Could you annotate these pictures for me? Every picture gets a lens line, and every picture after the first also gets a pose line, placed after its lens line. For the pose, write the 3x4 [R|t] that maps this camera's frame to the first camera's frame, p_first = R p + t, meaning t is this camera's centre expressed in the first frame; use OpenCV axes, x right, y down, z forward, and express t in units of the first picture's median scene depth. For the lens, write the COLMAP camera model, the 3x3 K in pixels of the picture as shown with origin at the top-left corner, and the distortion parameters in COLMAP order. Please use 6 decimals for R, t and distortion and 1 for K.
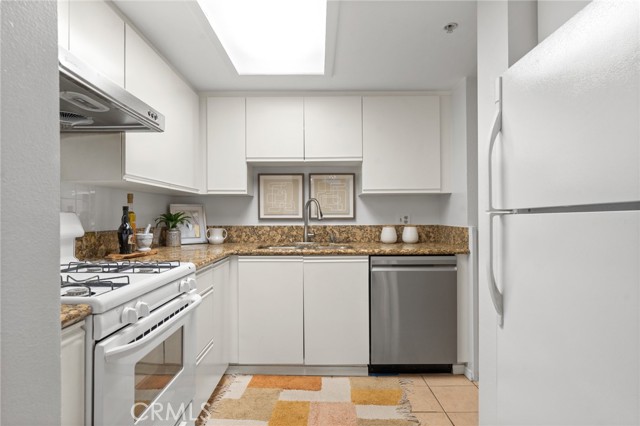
lens RADIAL K [[360.8, 0, 317.7], [0, 360.8, 215.8], [0, 0, 1]] dist [0.001261, 0.000858]
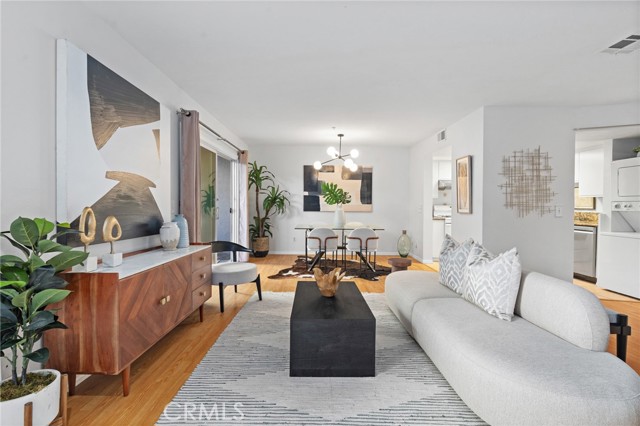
lens RADIAL K [[291.2, 0, 314.3], [0, 291.2, 209.1], [0, 0, 1]] dist [-0.009360, 0.003715]
pose [[0.012619, 0.023037, -0.999655, 2.061661], [-0.002882, 0.999731, 0.023002, -0.030576], [0.999916, 0.002591, 0.012682, -0.687551]]
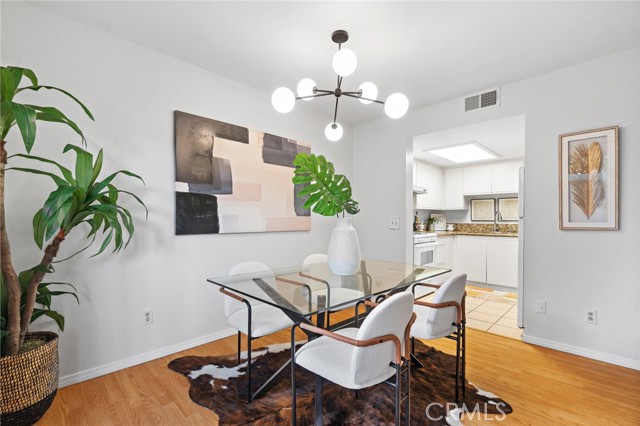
lens RADIAL K [[291.2, 0, 316.7], [0, 291.2, 219.1], [0, 0, 1]] dist [-0.009360, 0.003715]
pose [[0.716223, 0.006087, -0.697845, 0.479902], [-0.001439, 0.999973, 0.007244, -0.011794], [0.697870, -0.004184, 0.716212, -1.103549]]
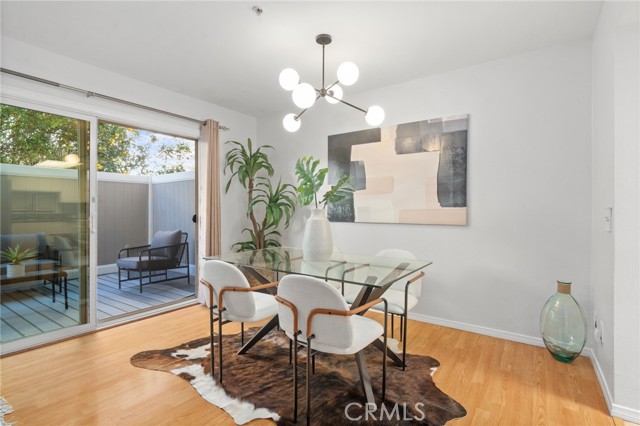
lens RADIAL K [[310.4, 0, 314.9], [0, 310.4, 214.3], [0, 0, 1]] dist [-0.003701, 0.002223]
pose [[-0.569270, 0.009818, -0.822092, 0.735419], [0.001073, 0.999937, 0.011199, -0.002557], [0.822150, 0.005493, -0.569245, 0.036049]]
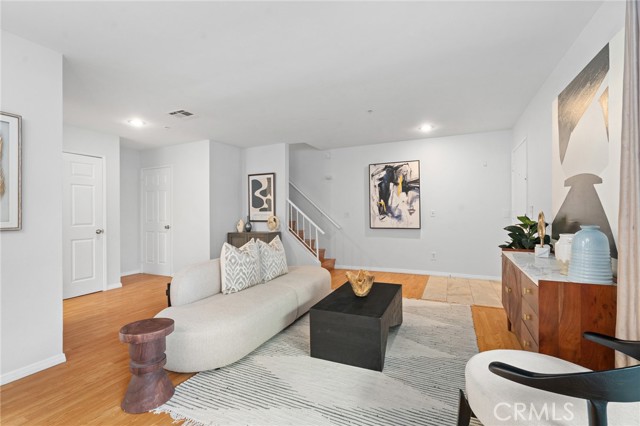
lens RADIAL K [[291.2, 0, 318.5], [0, 291.2, 214.8], [0, 0, 1]] dist [-0.009360, 0.003715]
pose [[0.415699, 0.003254, 0.909496, 0.134083], [0.004884, 0.999971, -0.005810, -0.006781], [-0.909489, 0.006857, 0.415671, -0.918727]]
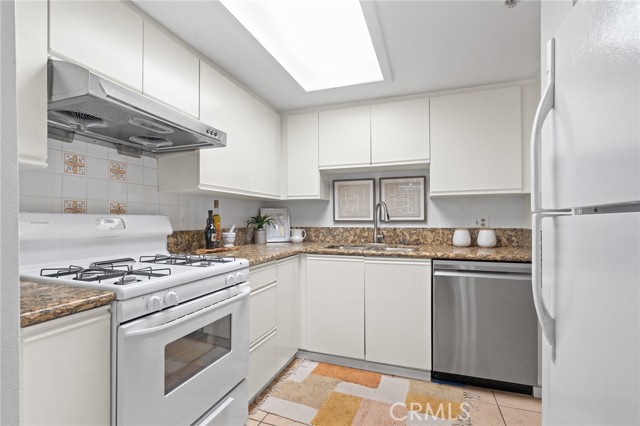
lens RADIAL K [[310.4, 0, 313.5], [0, 310.4, 218.8], [0, 0, 1]] dist [-0.003701, 0.002223]
pose [[0.939838, 0.000011, -0.341620, 0.128152], [0.000100, 1.000000, 0.000306, 0.001546], [0.341620, -0.000322, 0.939838, 0.101125]]
